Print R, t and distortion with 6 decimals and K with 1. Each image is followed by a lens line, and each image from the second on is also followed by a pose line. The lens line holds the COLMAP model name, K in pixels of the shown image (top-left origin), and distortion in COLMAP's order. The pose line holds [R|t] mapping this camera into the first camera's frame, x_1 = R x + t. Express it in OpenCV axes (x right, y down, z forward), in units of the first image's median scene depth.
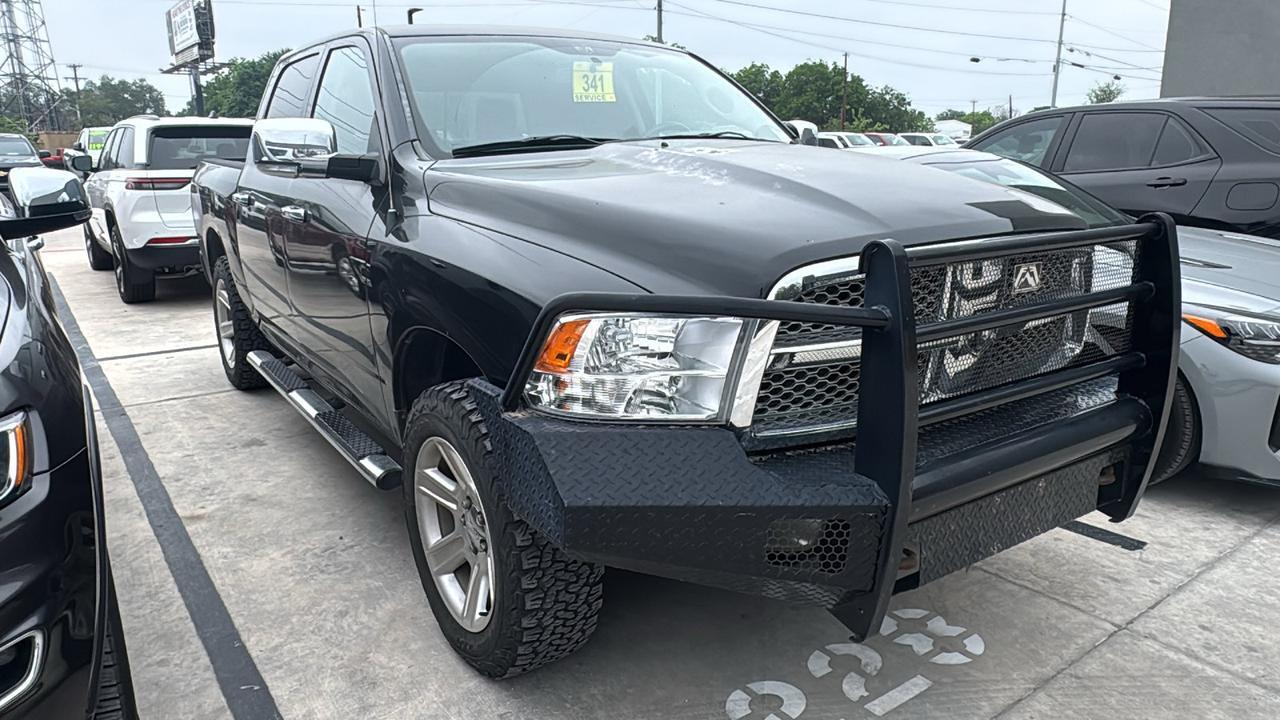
lens RADIAL K [[877.7, 0, 640.0], [0, 877.7, 360.0], [0, 0, 1]] dist [-0.006413, 0.005397]
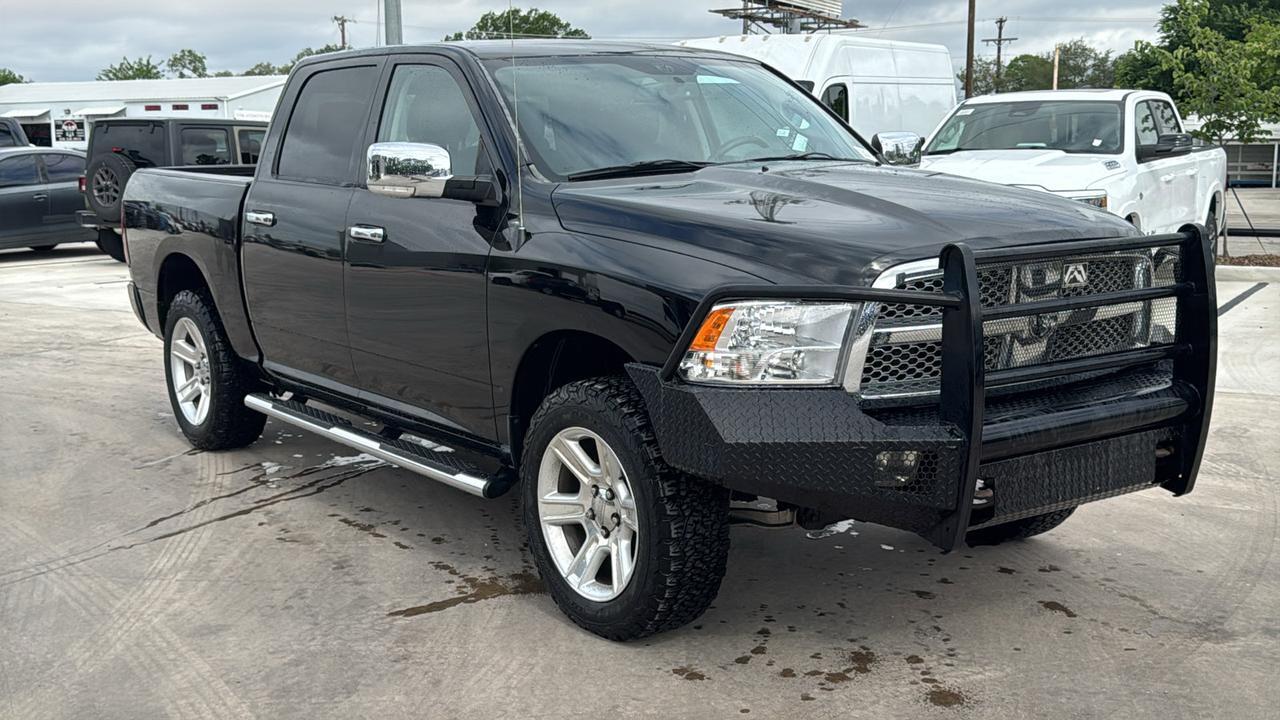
lens RADIAL K [[1475.3, 0, 640.0], [0, 1475.3, 360.0], [0, 0, 1]] dist [0.184958, -0.454092]
pose [[0.999514, -0.008949, 0.029853, -0.241686], [0.011490, 0.996223, -0.086071, 0.200355], [-0.028970, 0.086372, 0.995842, -1.080381]]
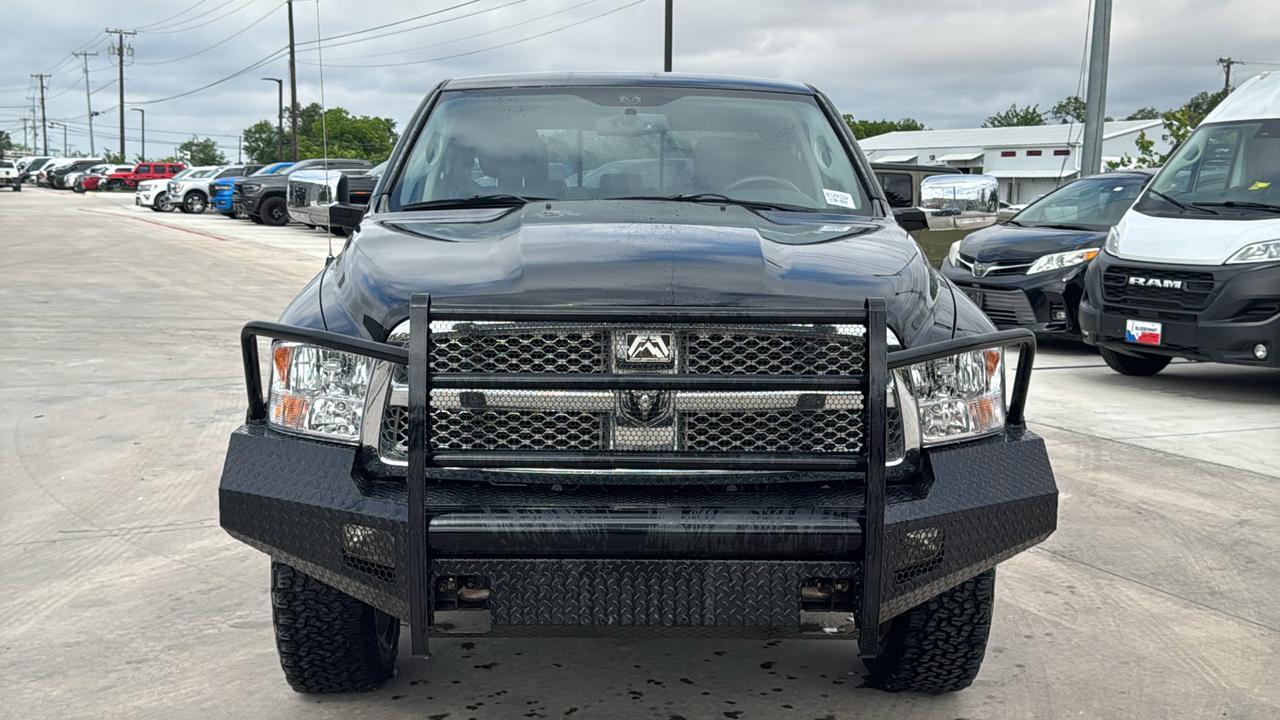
lens RADIAL K [[1475.3, 0, 640.0], [0, 1475.3, 360.0], [0, 0, 1]] dist [0.184958, -0.454092]
pose [[0.841866, 0.084169, -0.533083, 1.321931], [-0.146262, 0.986380, -0.075242, 0.049677], [0.519490, 0.141313, 0.842711, -0.437621]]
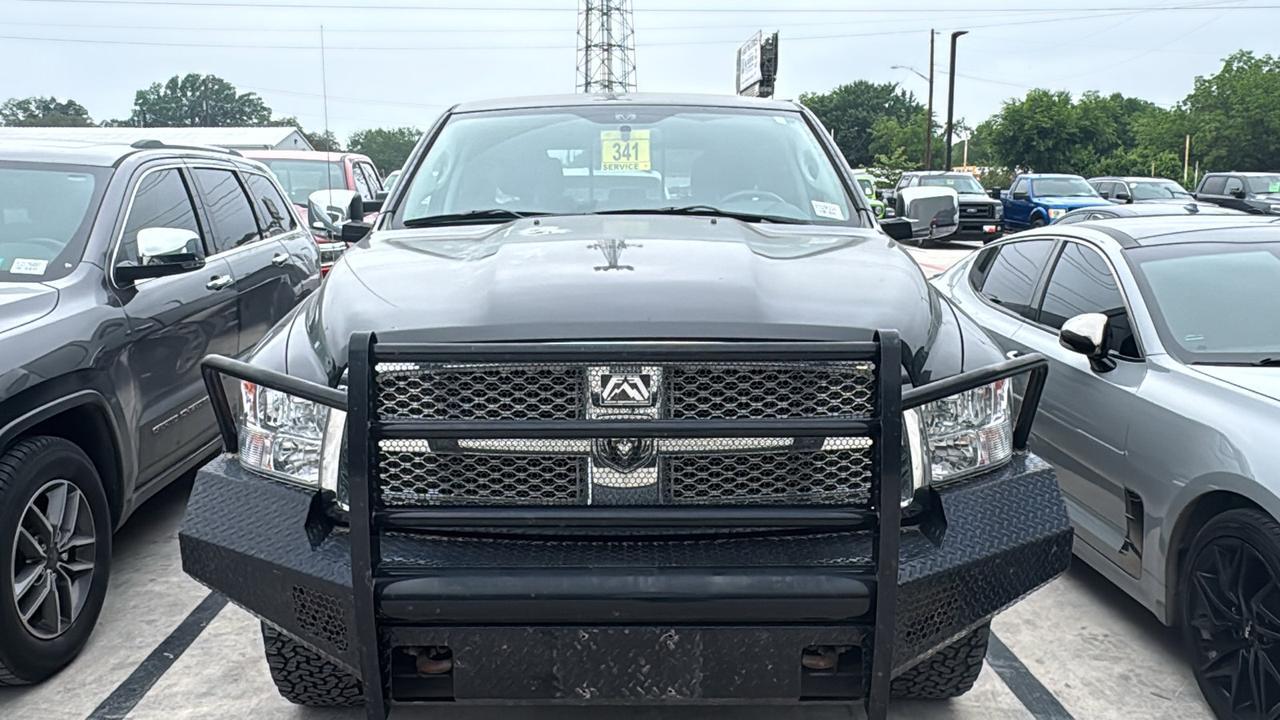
lens RADIAL K [[1045.7, 0, 640.0], [0, 1045.7, 360.0], [0, 0, 1]] dist [0.004838, 0.001759]
pose [[0.831263, 0.096159, -0.547499, 1.010185], [-0.136268, 0.990122, -0.032997, -0.088564], [0.538918, 0.102036, 0.836155, 0.118620]]
